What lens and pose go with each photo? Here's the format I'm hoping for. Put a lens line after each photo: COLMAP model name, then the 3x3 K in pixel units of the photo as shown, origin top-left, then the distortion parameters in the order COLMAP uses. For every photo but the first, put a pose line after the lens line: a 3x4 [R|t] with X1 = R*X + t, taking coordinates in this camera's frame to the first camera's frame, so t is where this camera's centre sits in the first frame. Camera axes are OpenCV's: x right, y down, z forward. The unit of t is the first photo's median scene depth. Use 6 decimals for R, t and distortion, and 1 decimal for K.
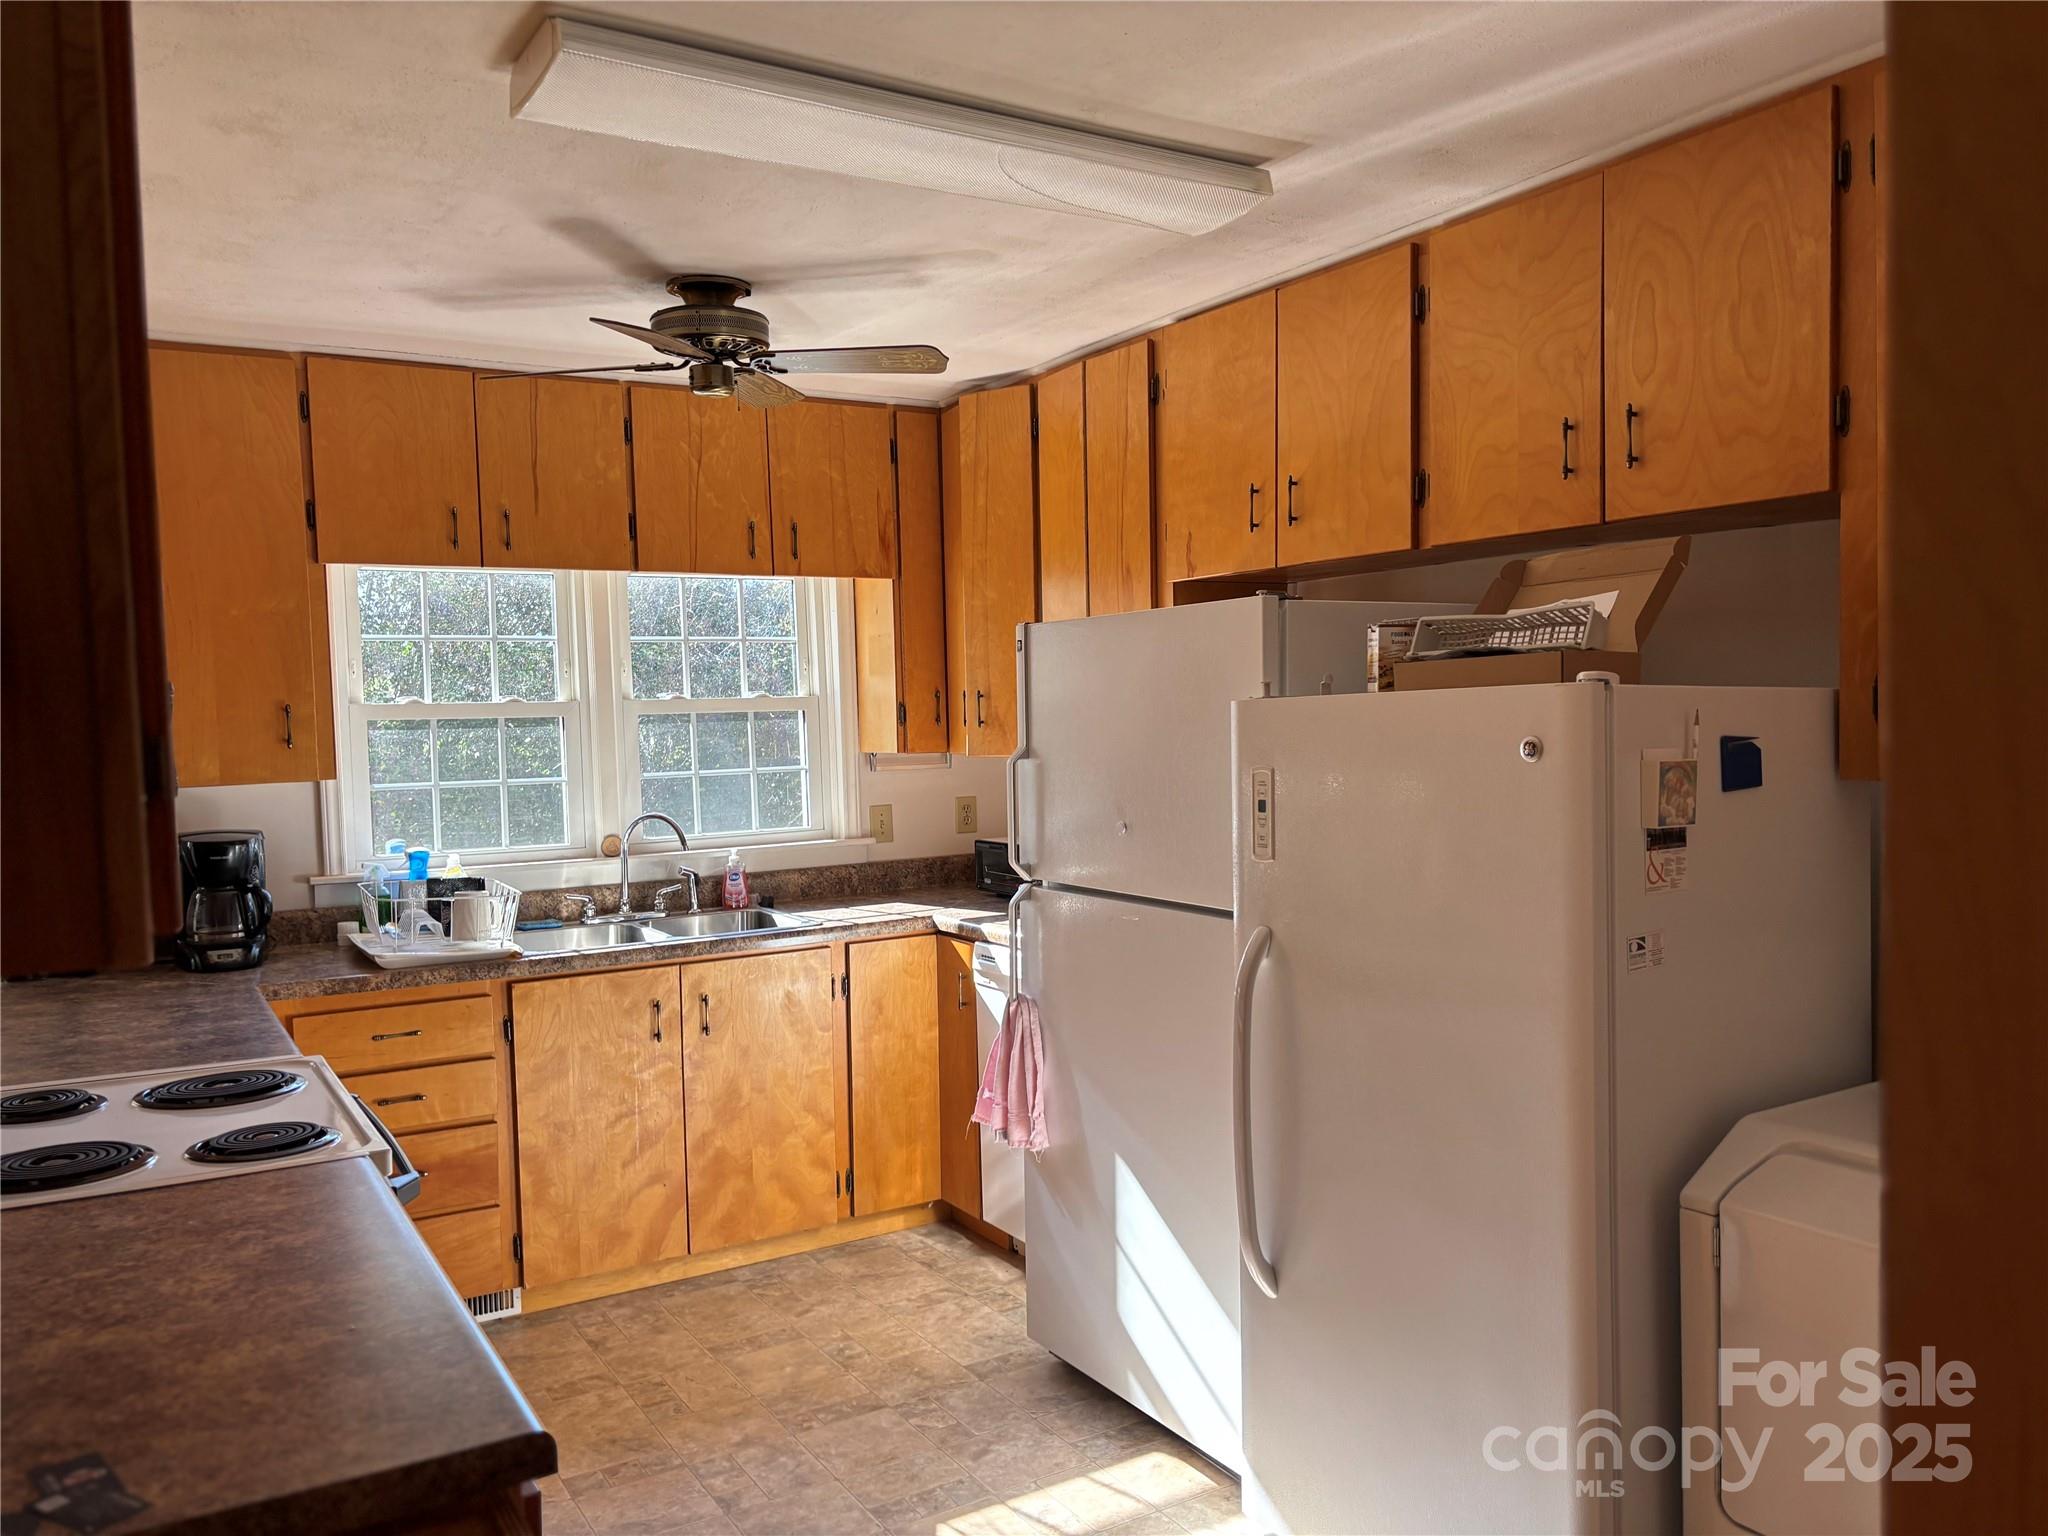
lens RADIAL K [[1537.3, 0, 1033.0], [0, 1537.3, 796.8], [0, 0, 1]] dist [0.078528, -0.094386]
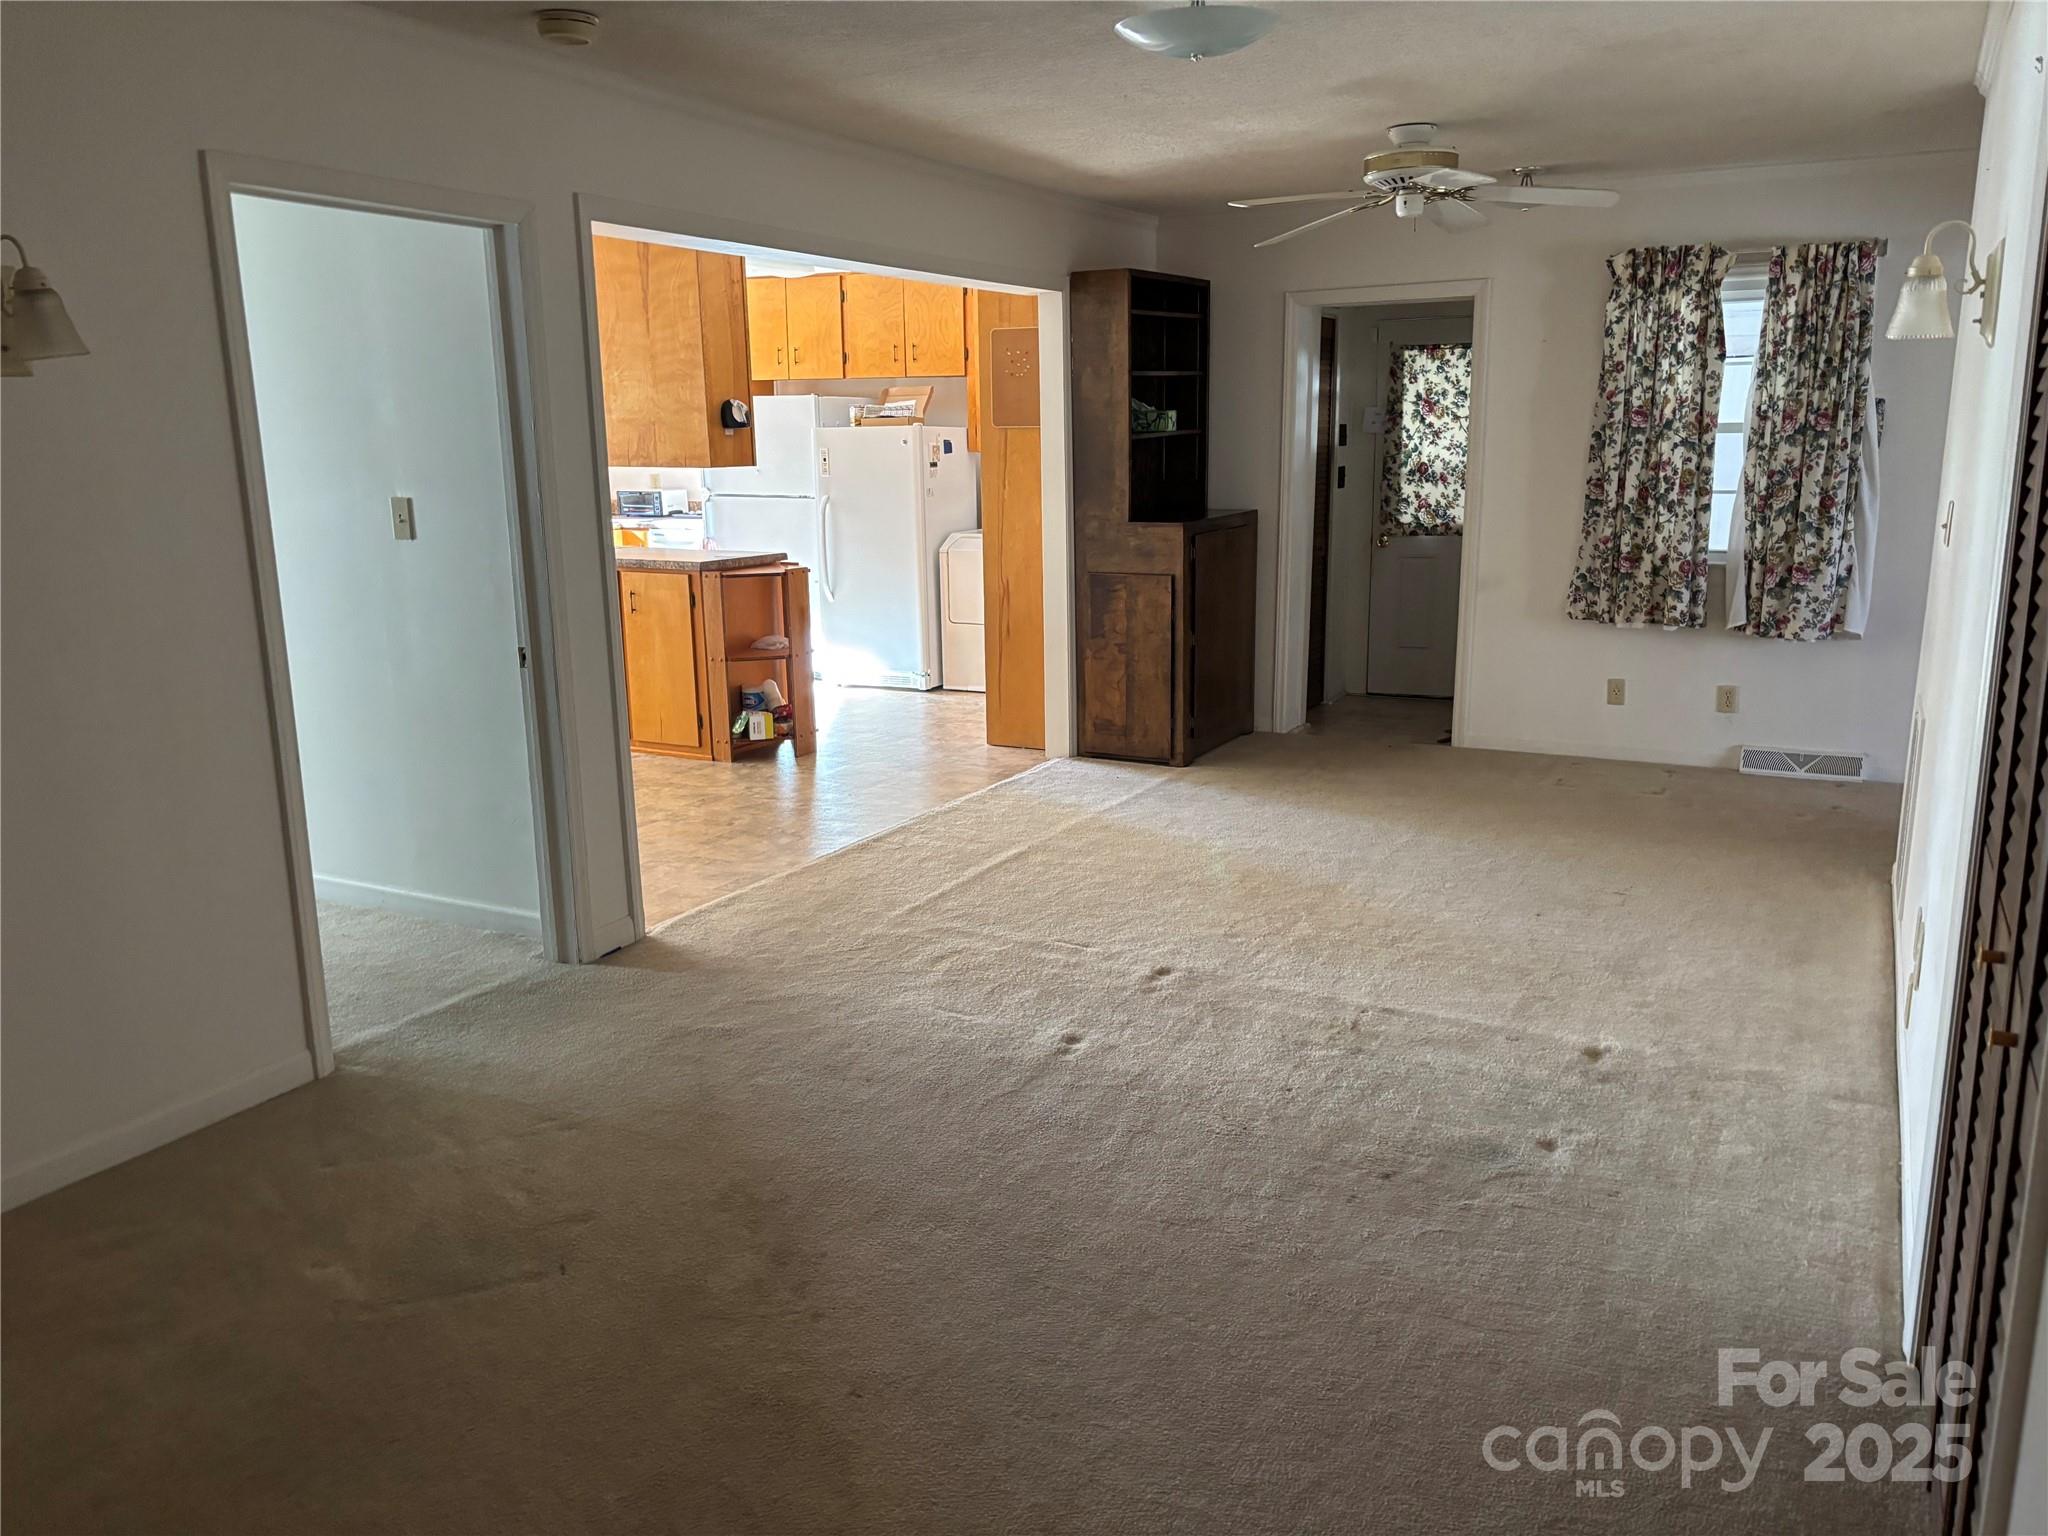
lens RADIAL K [[1542.2, 0, 1024.0], [0, 1542.2, 768.0], [0, 0, 1]] dist [0.098725, -0.111239]
pose [[0.865823, -0.095307, 0.491190, -1.180649], [0.020258, 0.987563, 0.155912, 0.148169], [-0.499941, -0.125042, 0.856985, -2.188699]]
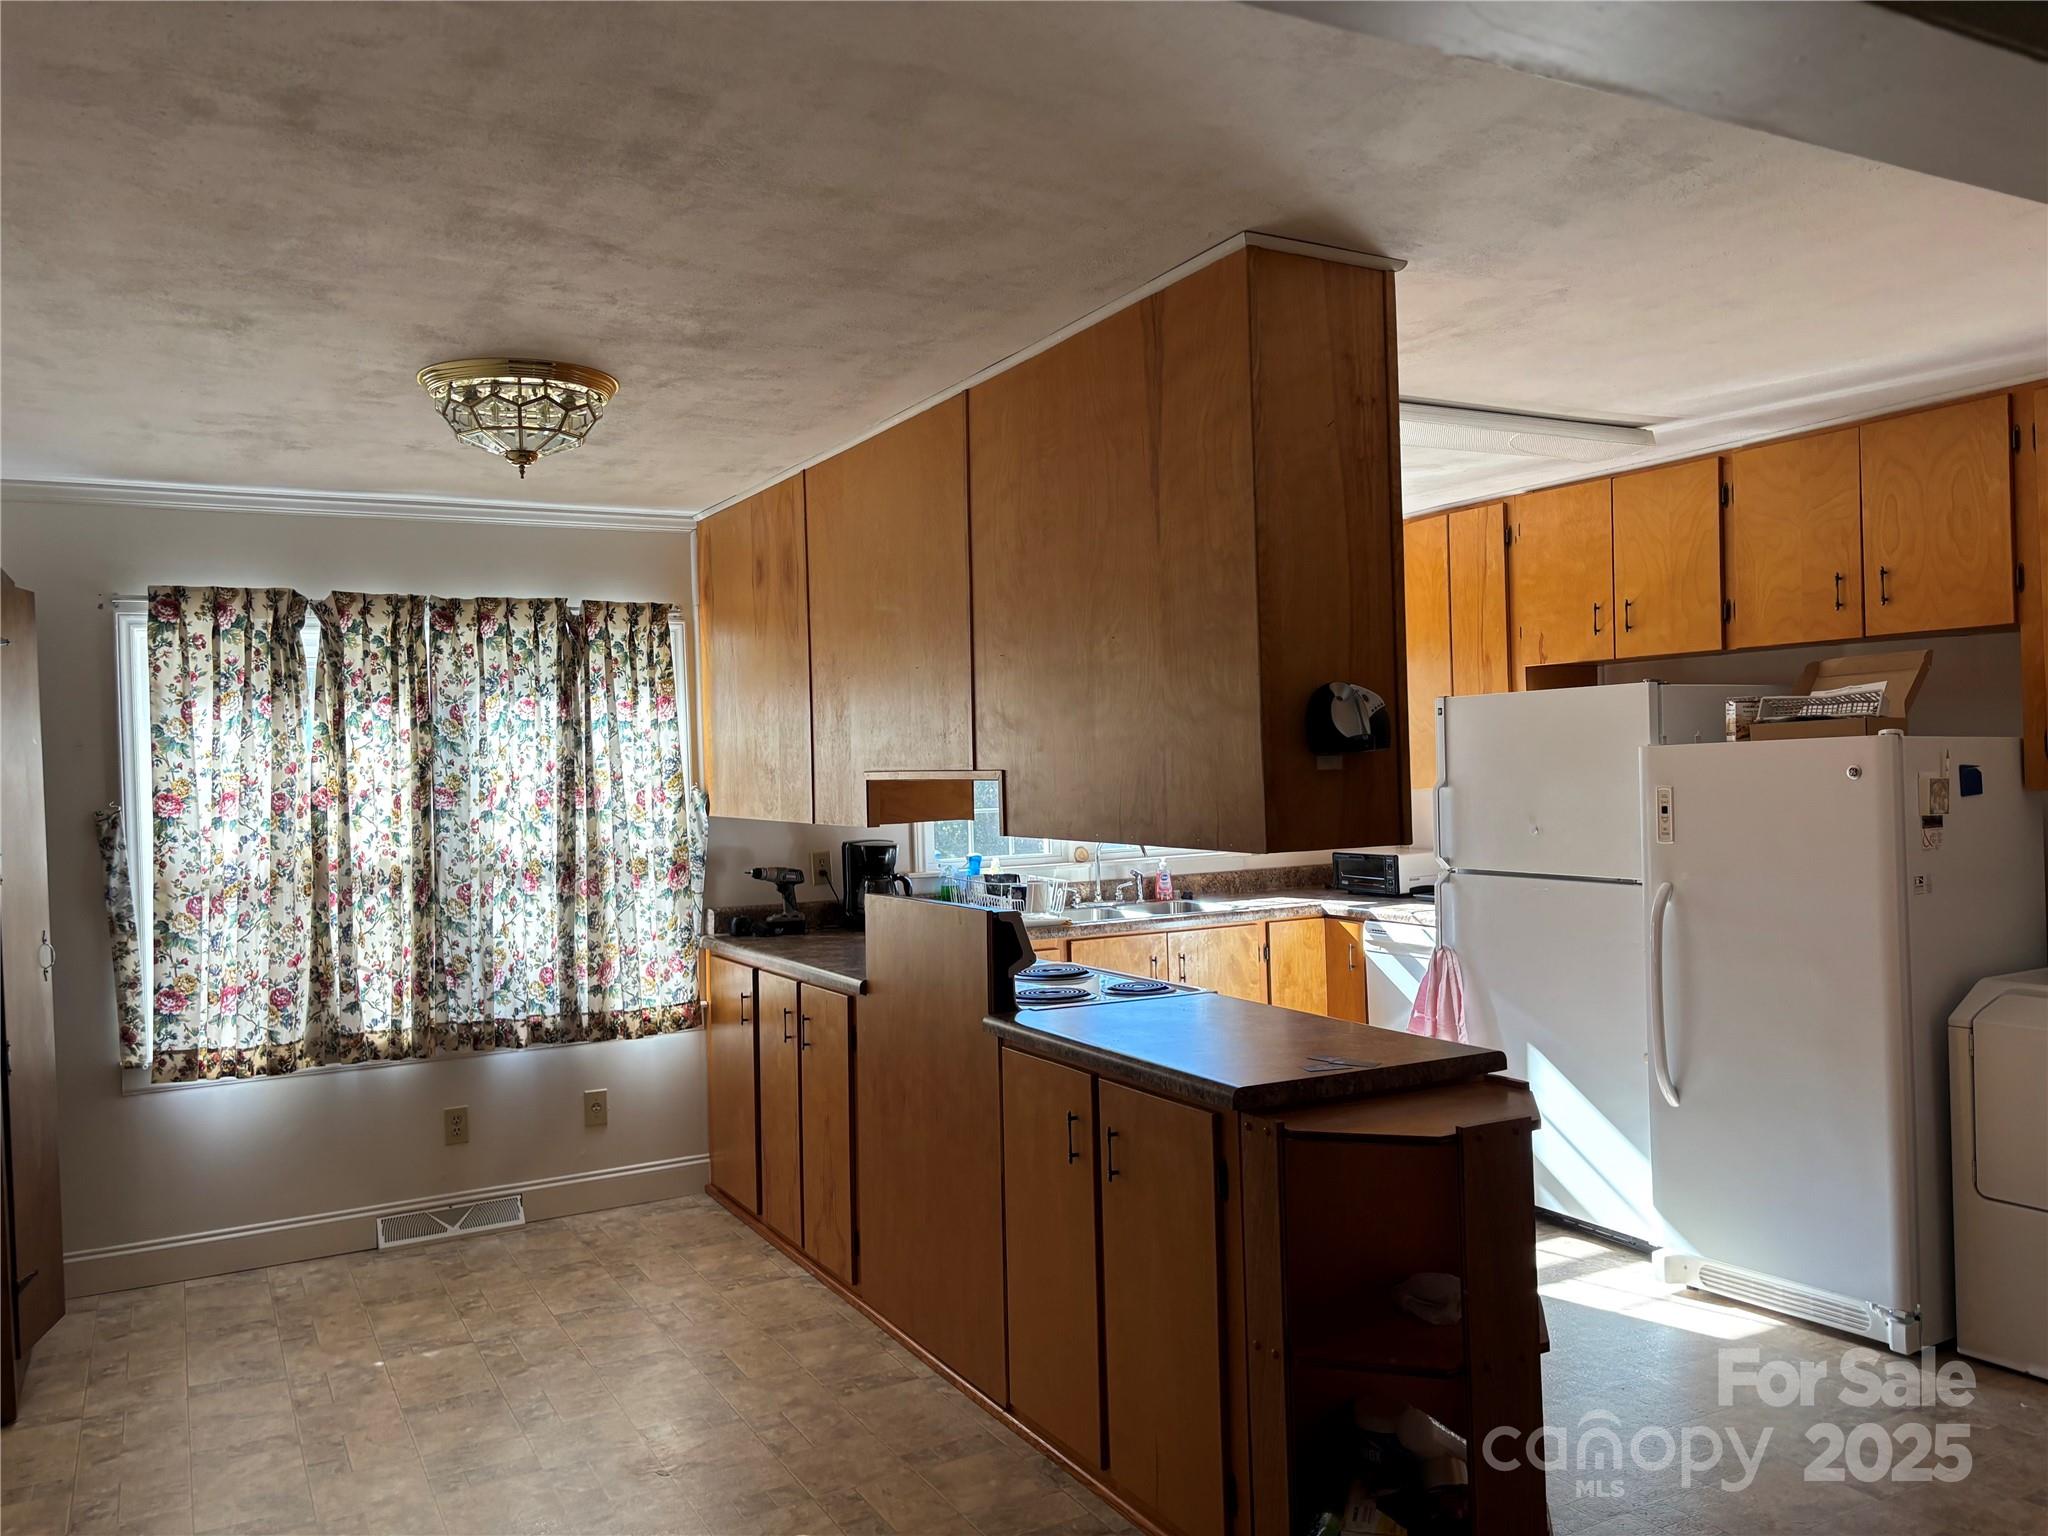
lens RADIAL K [[1542.2, 0, 1024.0], [0, 1542.2, 768.0], [0, 0, 1]] dist [0.098725, -0.111239]
pose [[0.998470, -0.004594, -0.055107, -0.424925], [0.001655, 0.998579, -0.053259, 0.047210], [0.055274, 0.053086, 0.997059, -0.687413]]
